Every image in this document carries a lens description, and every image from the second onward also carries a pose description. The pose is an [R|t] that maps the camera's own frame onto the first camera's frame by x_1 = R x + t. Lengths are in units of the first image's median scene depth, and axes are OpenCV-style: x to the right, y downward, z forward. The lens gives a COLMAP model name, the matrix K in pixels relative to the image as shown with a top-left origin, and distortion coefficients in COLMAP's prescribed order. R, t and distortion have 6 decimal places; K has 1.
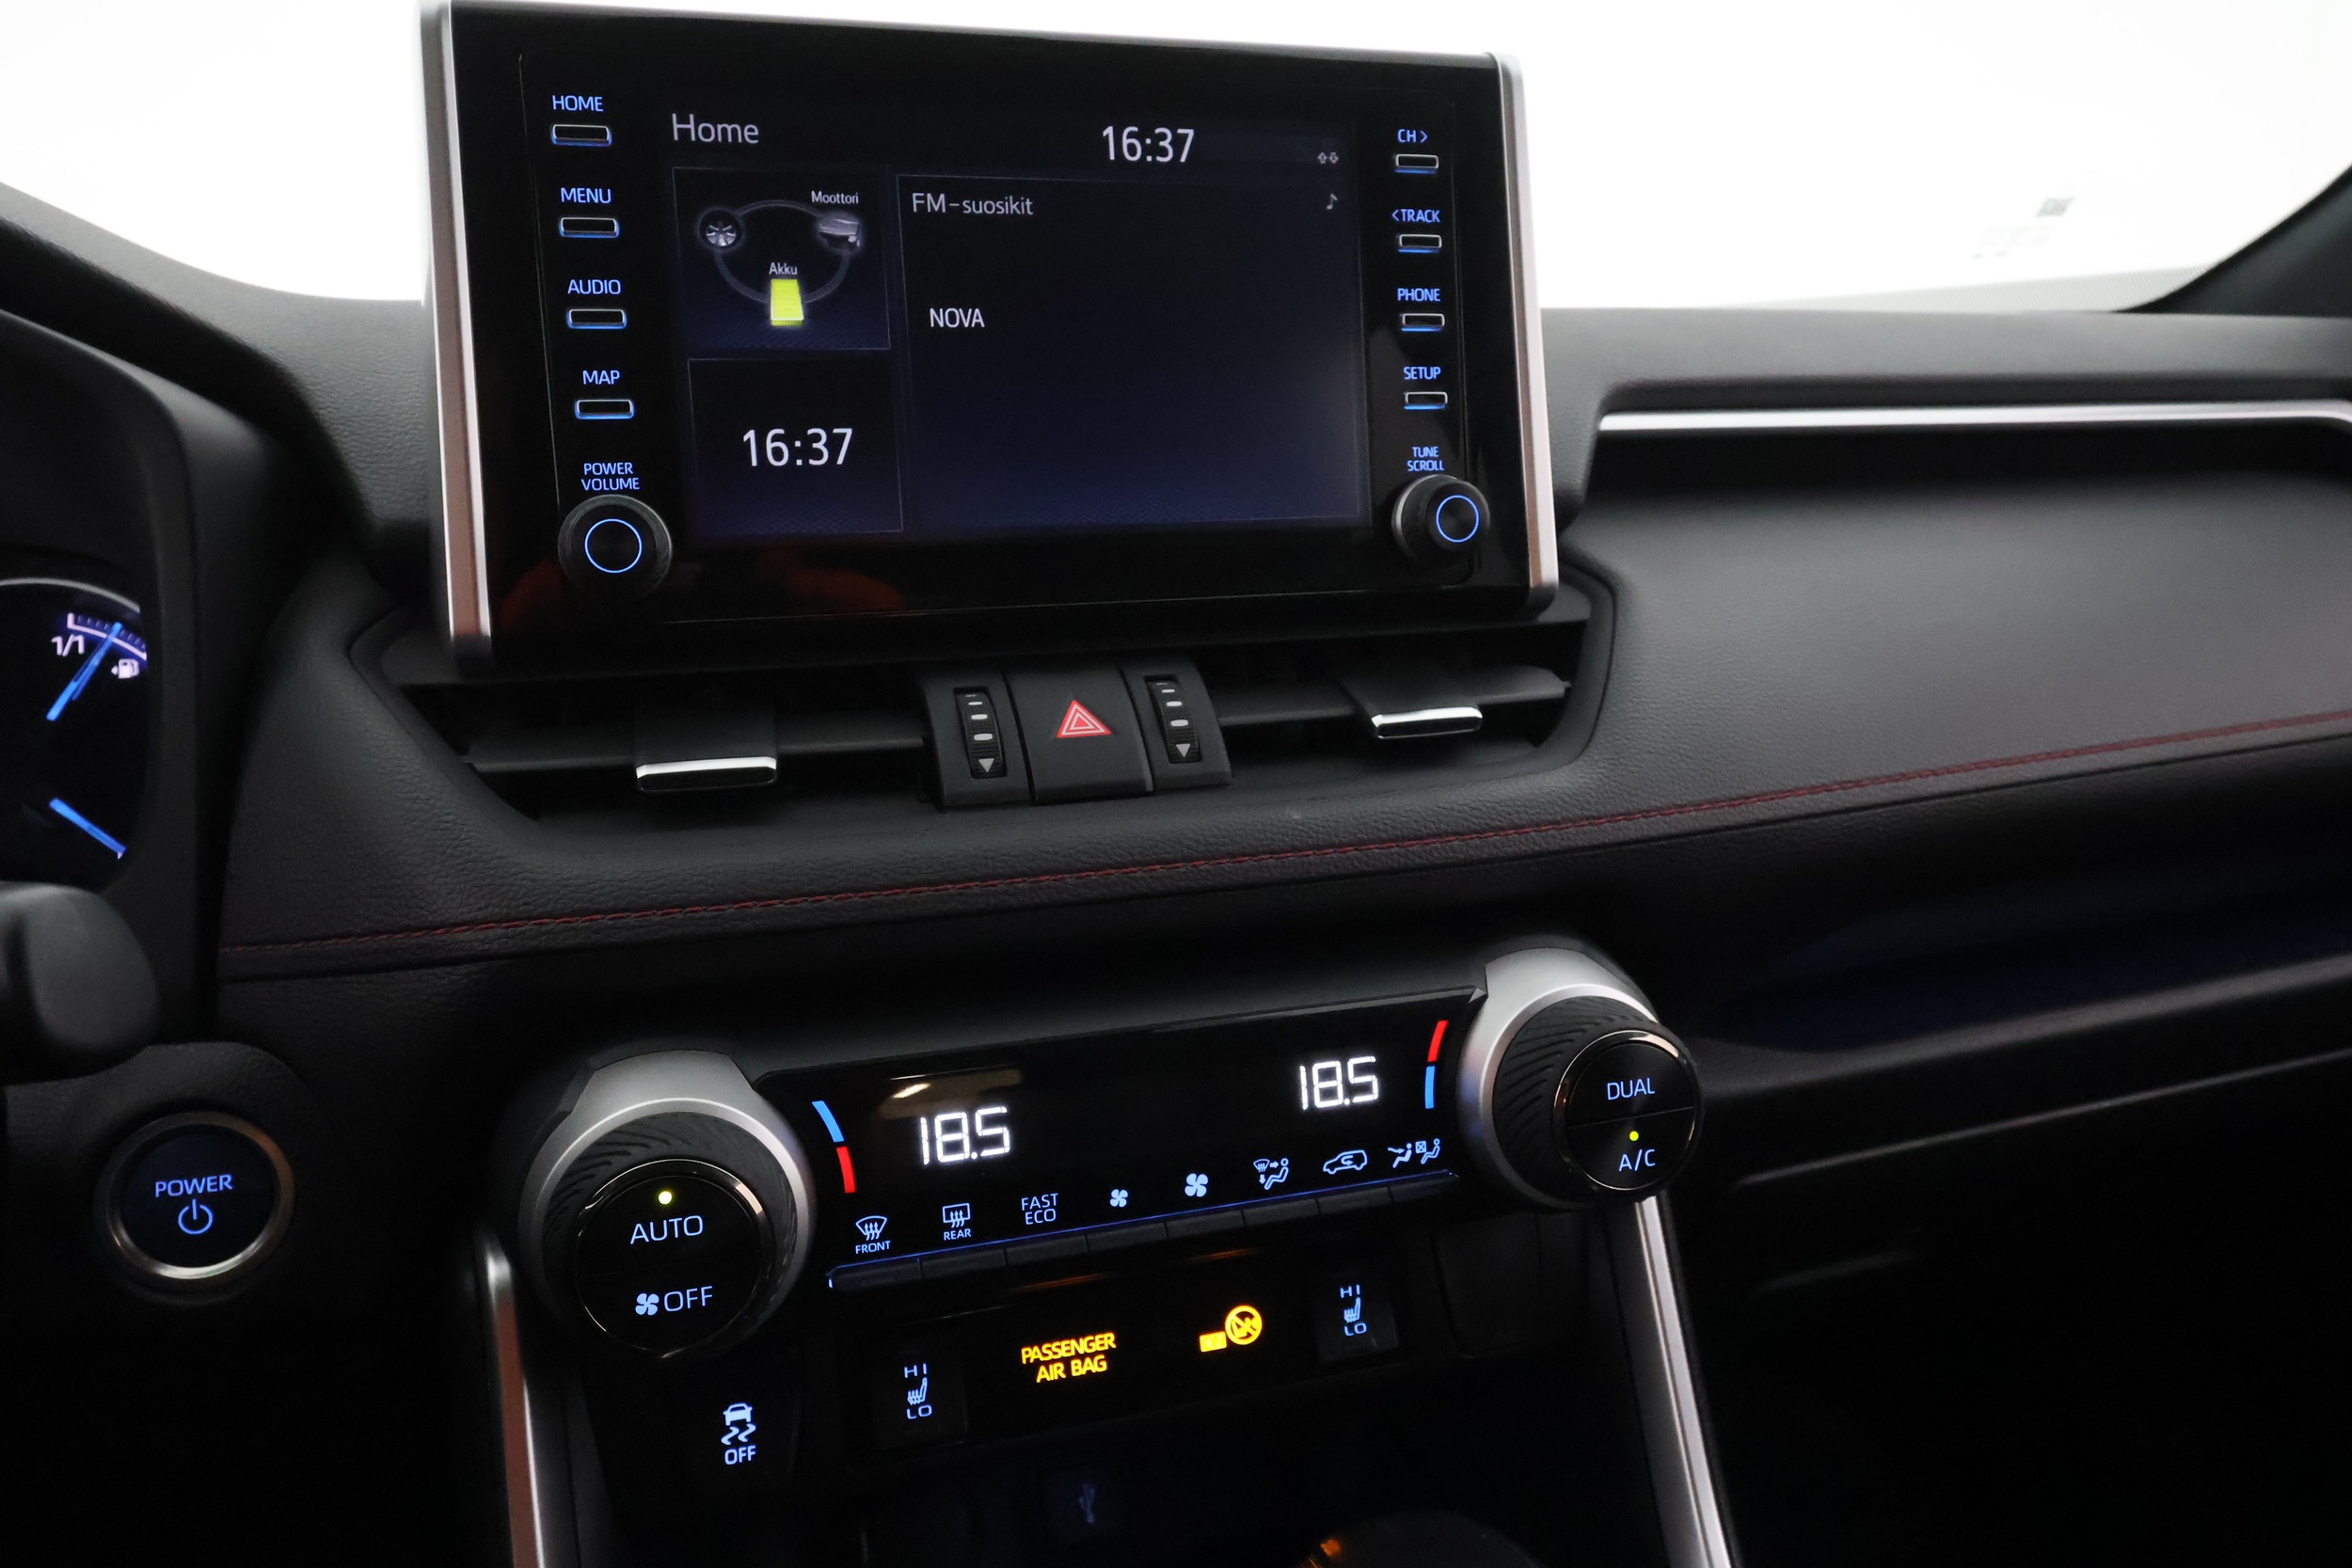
lens RADIAL K [[1605.9, 0, 1176.0], [0, 1605.9, 784.0], [0, 0, 1]] dist [0.003235, 0.000308]
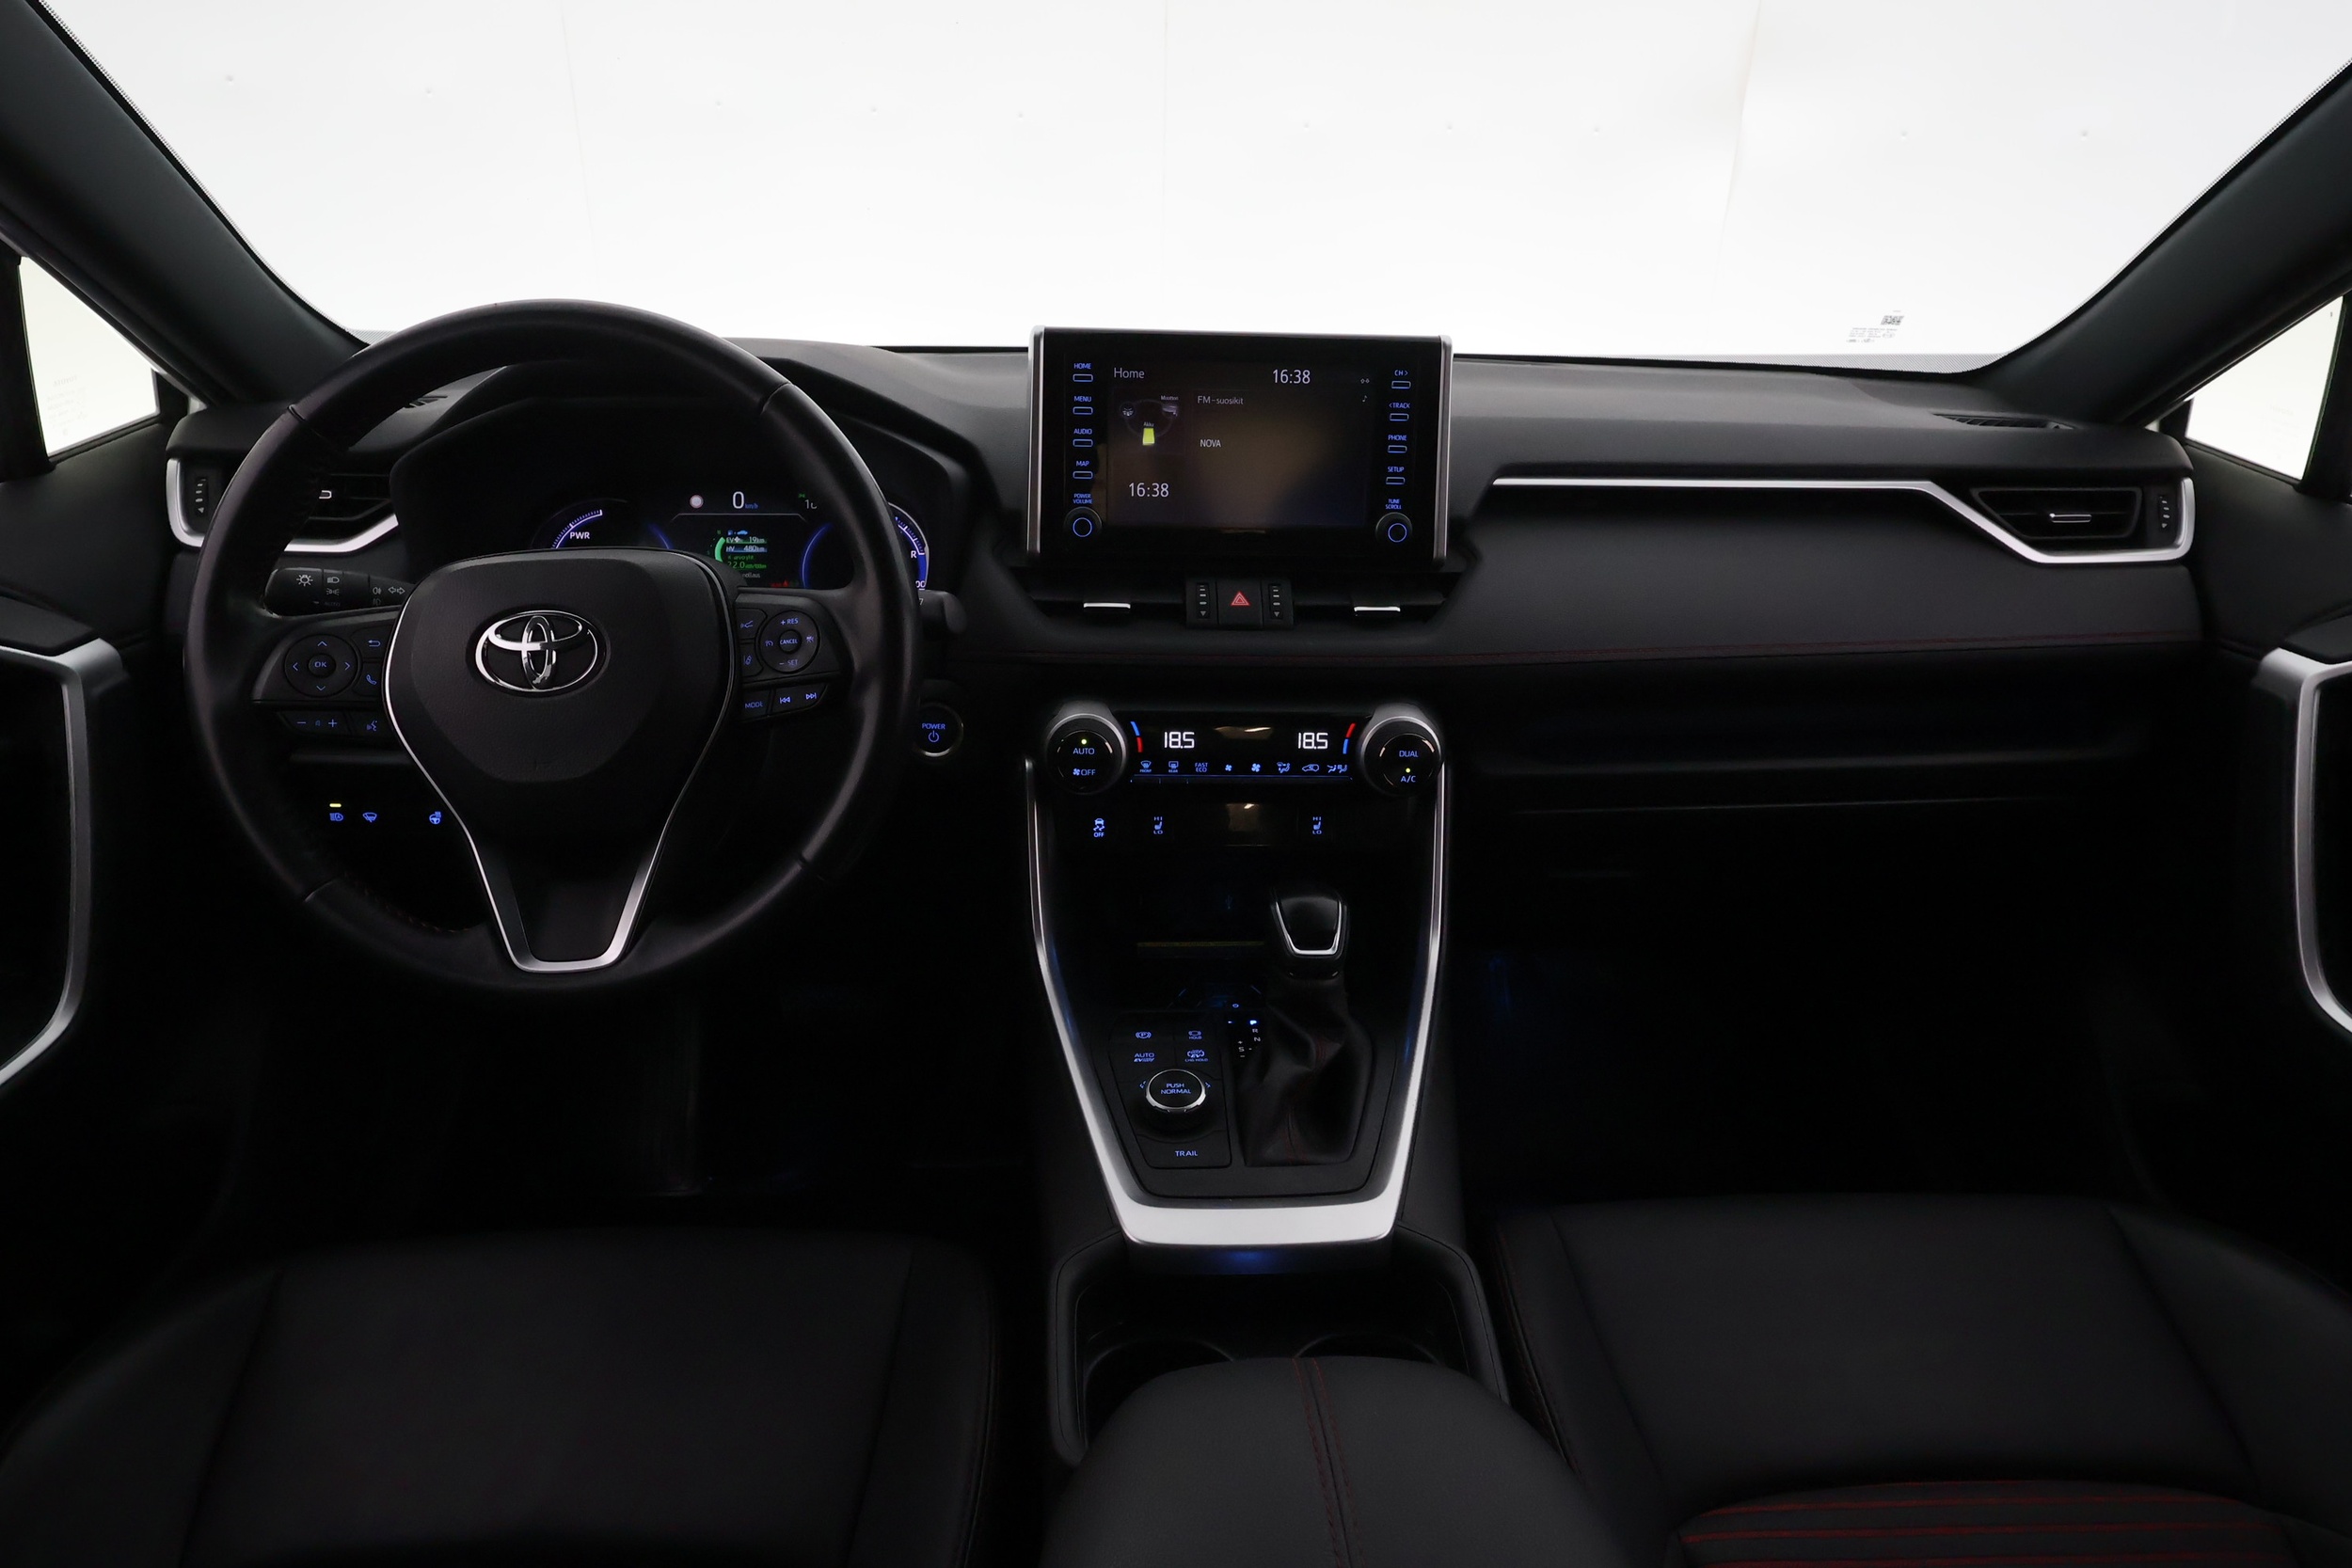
lens RADIAL K [[1378.5, 0, 1176.0], [0, 1378.5, 784.0], [0, 0, 1]] dist [-0.003252, -0.000326]
pose [[0.967219, 0.131630, -0.217167, 0.397115], [-0.091103, 0.978108, 0.187098, -0.166356], [0.237040, -0.161180, 0.958036, -1.358191]]
